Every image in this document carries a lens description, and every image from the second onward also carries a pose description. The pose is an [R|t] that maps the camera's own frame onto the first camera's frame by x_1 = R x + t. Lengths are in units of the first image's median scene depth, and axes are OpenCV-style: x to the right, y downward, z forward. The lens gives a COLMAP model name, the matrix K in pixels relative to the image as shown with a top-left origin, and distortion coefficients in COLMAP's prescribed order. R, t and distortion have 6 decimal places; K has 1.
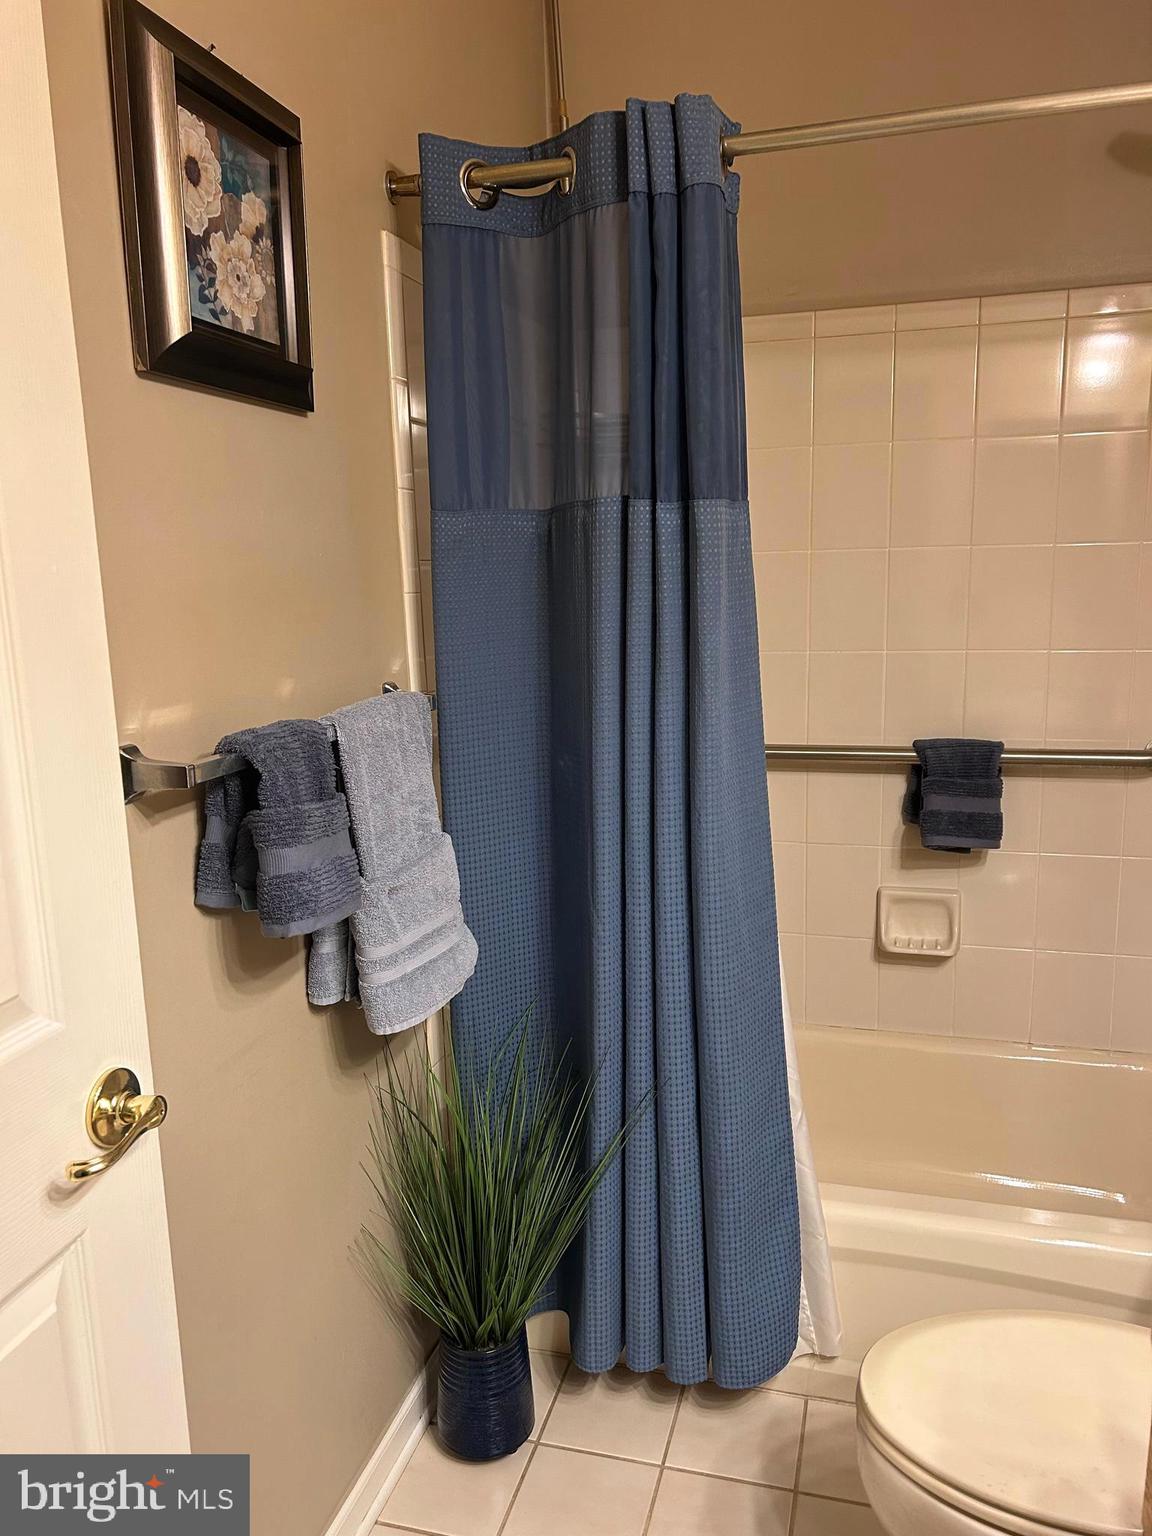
lens RADIAL K [[1151.6, 0, 576.0], [0, 1151.6, 768.0], [0, 0, 1]] dist [0.071471, -0.121422]
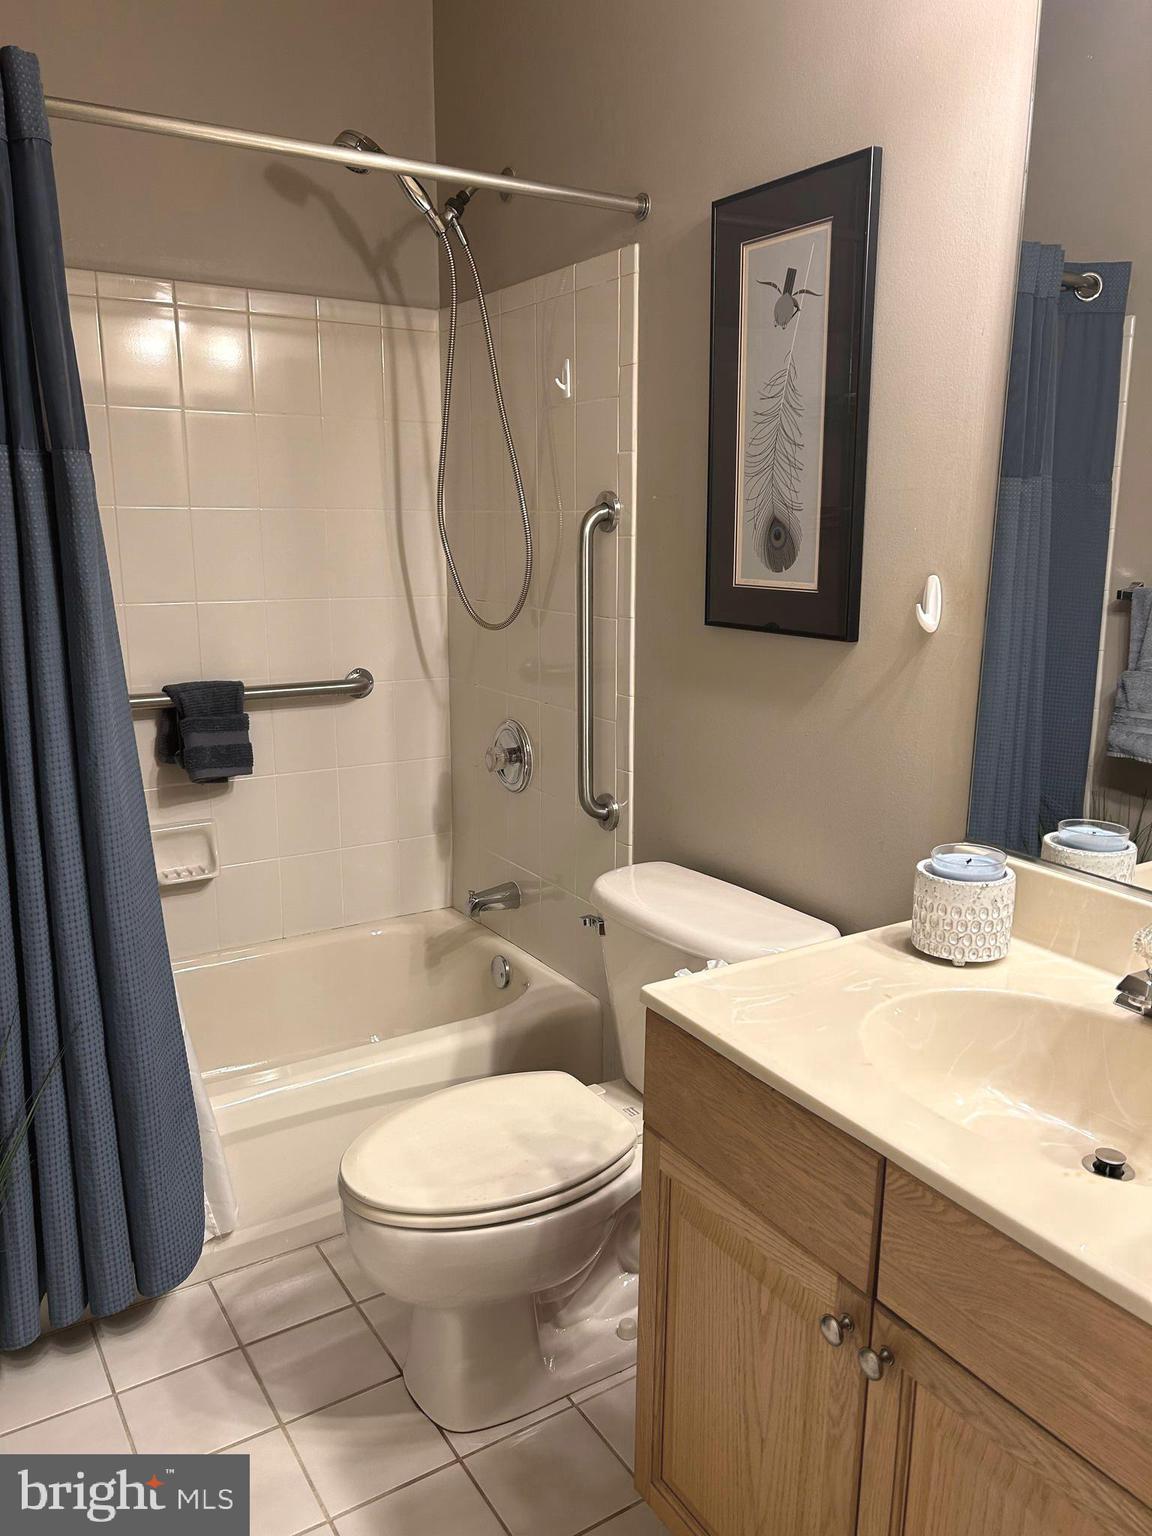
lens RADIAL K [[1169.8, 0, 576.0], [0, 1169.8, 768.0], [0, 0, 1]] dist [0.009039, 0.004935]
pose [[0.661909, -0.124618, 0.739153, -0.280470], [0.105534, 0.991755, 0.072701, 0.013438], [-0.742118, 0.029884, 0.669603, -0.013795]]
